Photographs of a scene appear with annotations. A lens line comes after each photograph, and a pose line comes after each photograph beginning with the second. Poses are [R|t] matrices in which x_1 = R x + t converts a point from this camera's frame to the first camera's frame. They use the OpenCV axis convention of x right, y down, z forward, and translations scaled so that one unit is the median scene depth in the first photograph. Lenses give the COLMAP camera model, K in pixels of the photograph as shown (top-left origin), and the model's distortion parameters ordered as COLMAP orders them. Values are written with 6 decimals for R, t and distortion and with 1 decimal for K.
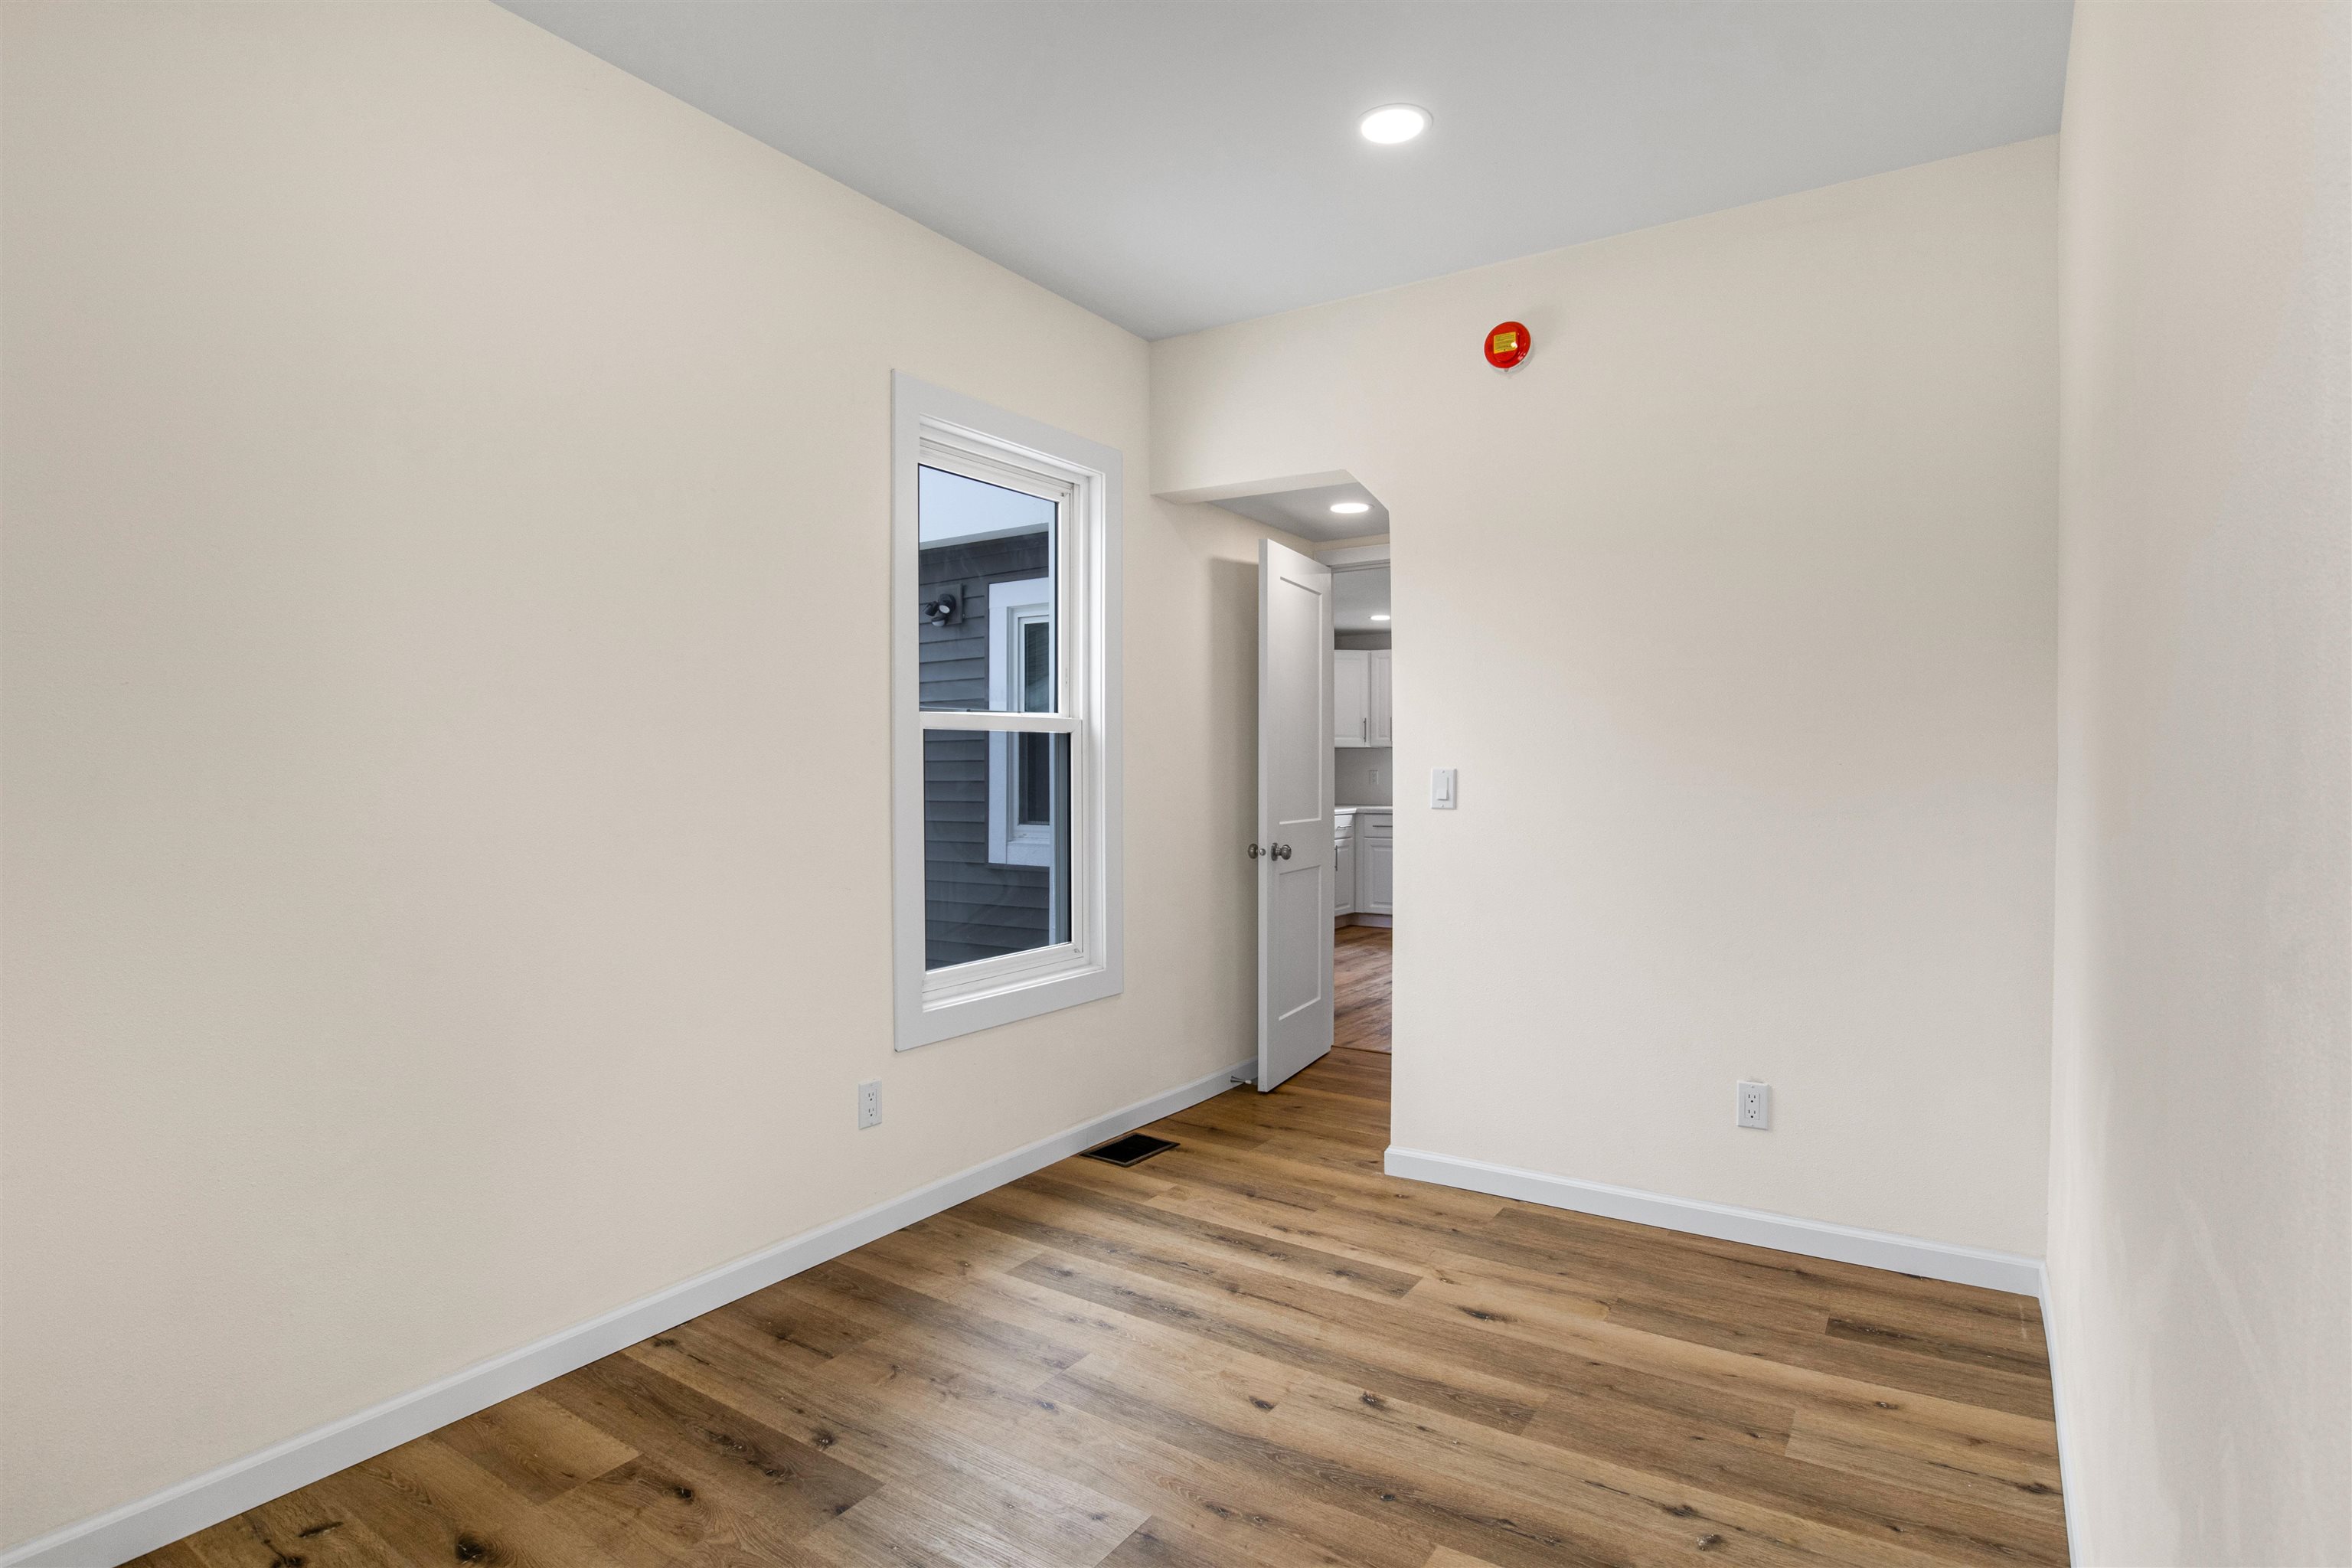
lens RADIAL K [[1179.9, 0, 1177.4], [0, 1179.9, 784.0], [0, 0, 1]] dist [0.000329, 0.000083]
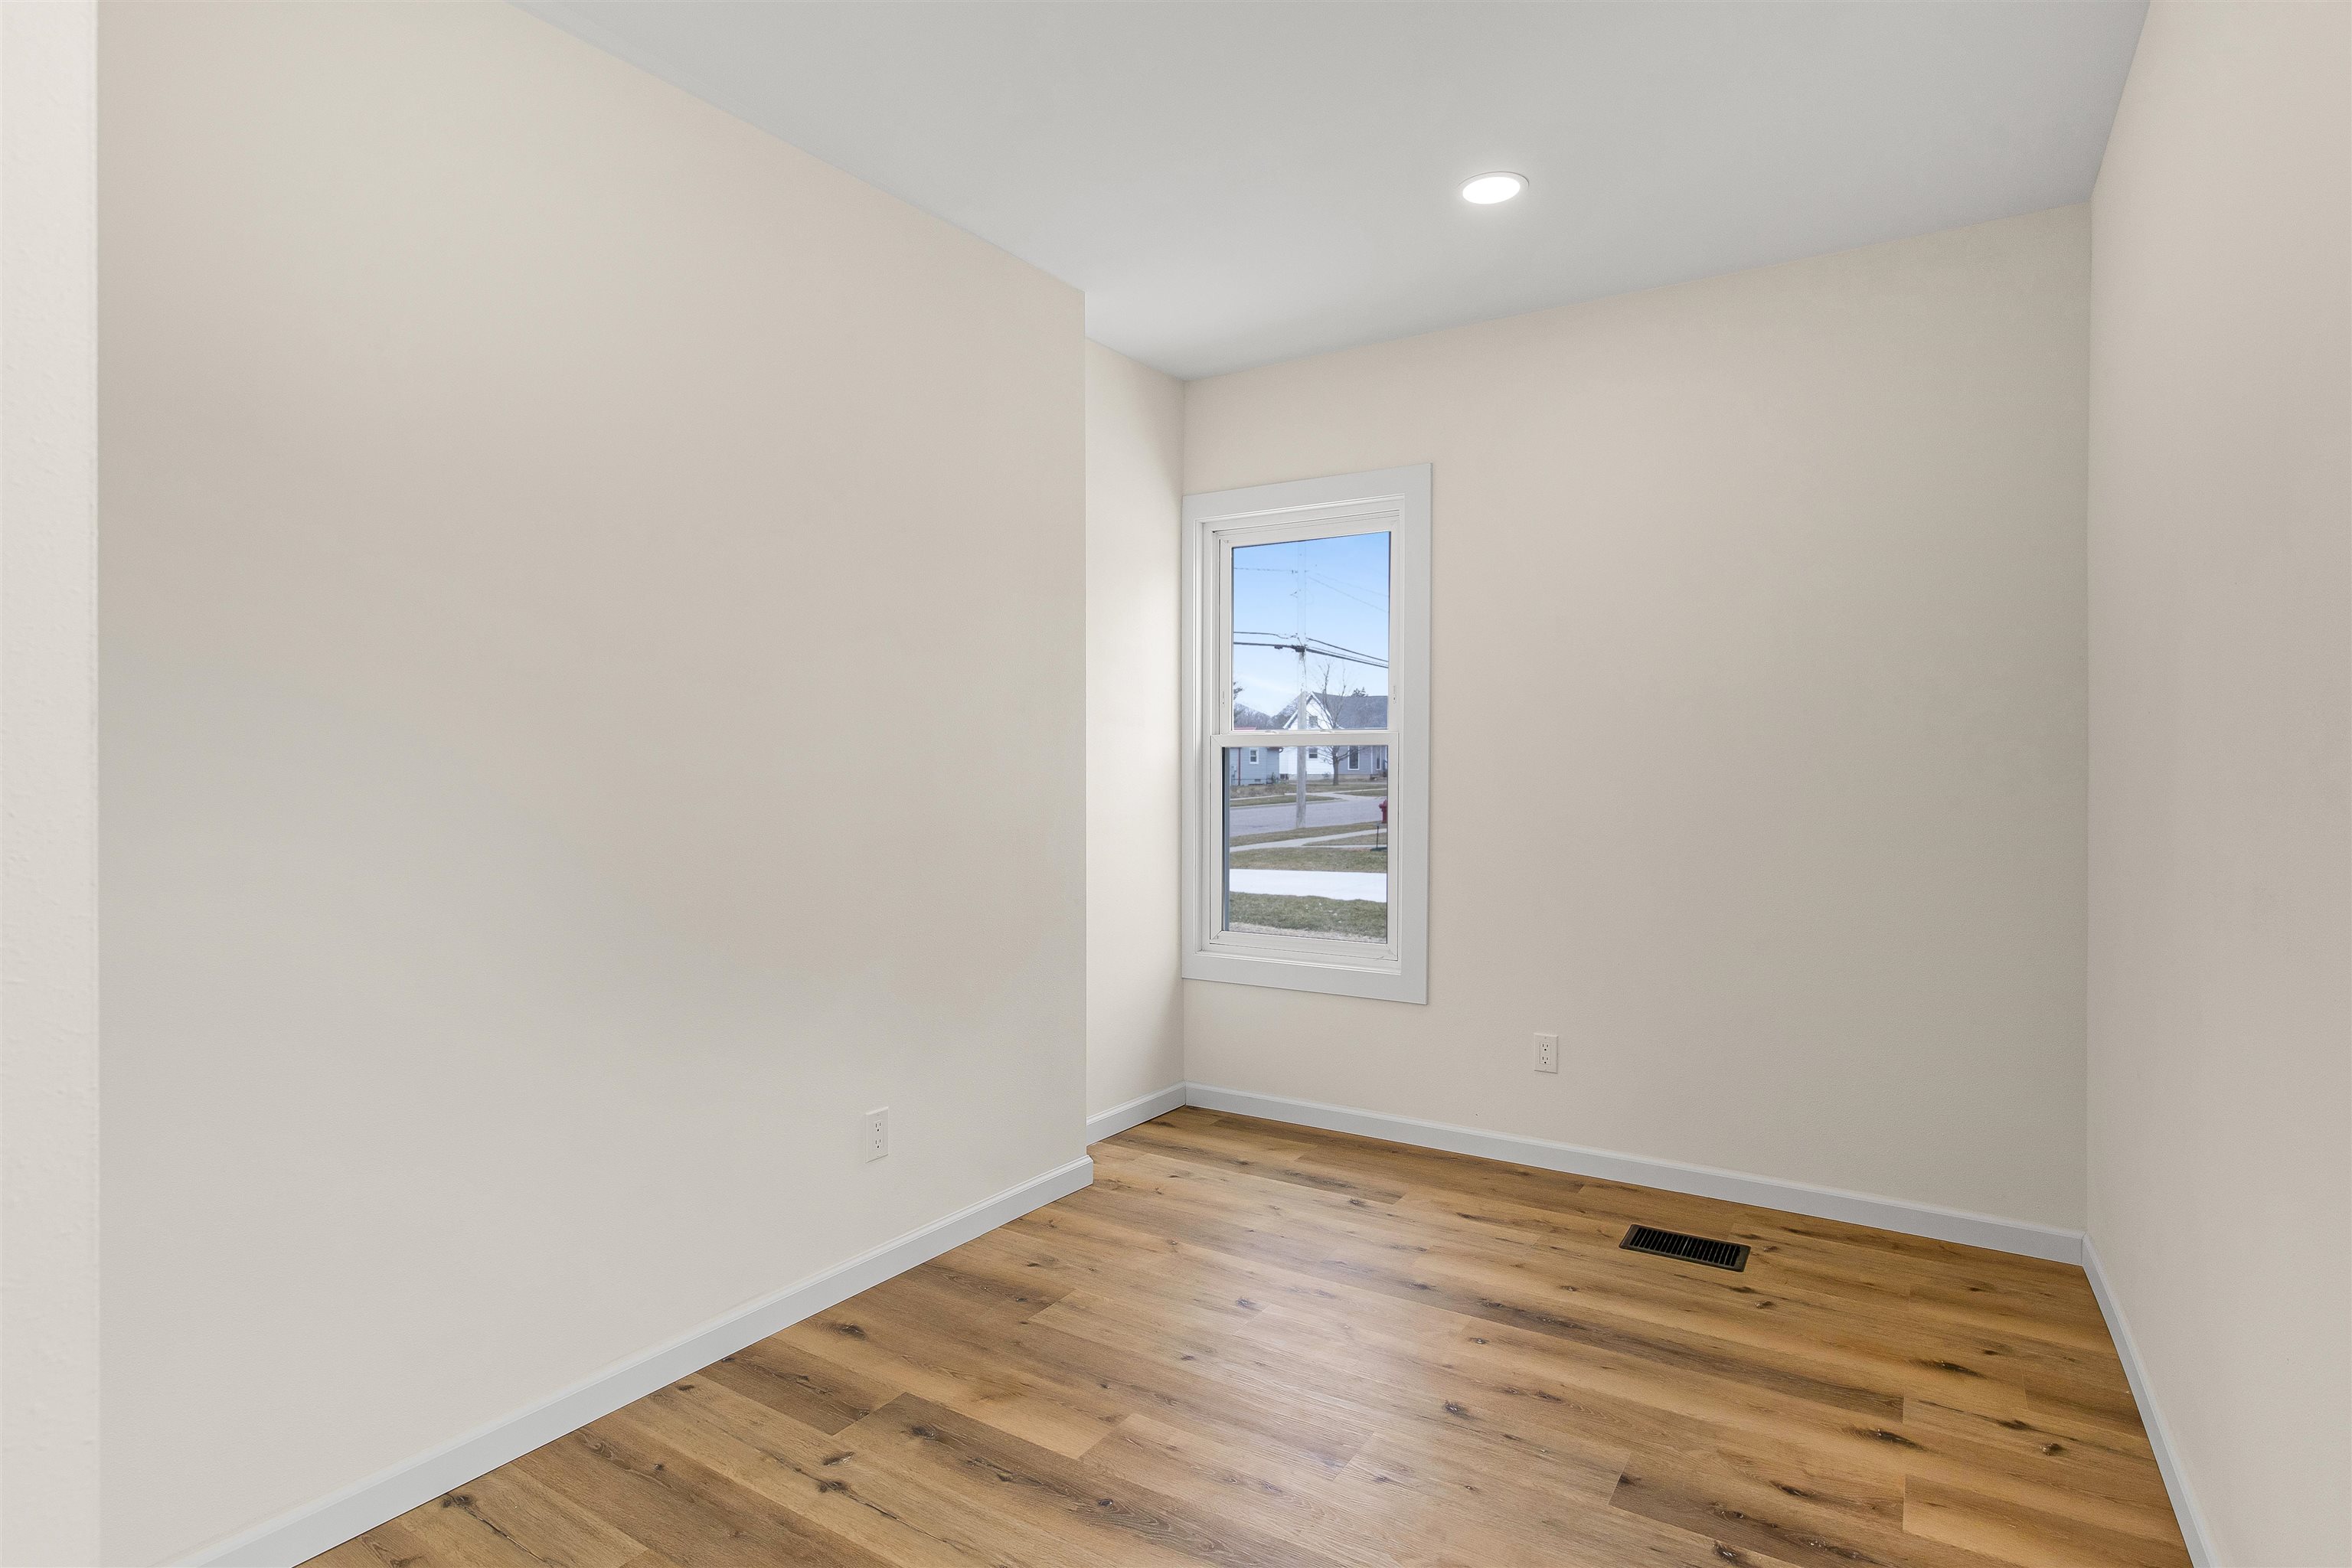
lens RADIAL K [[1179.9, 0, 1177.4], [0, 1179.9, 781.3], [0, 0, 1]] dist [0.000329, 0.000083]
pose [[-0.999597, -0.000295, -0.028377, 0.146386], [-0.000504, 0.999973, 0.007374, -0.021989], [0.028374, 0.007385, -0.999570, 2.020682]]
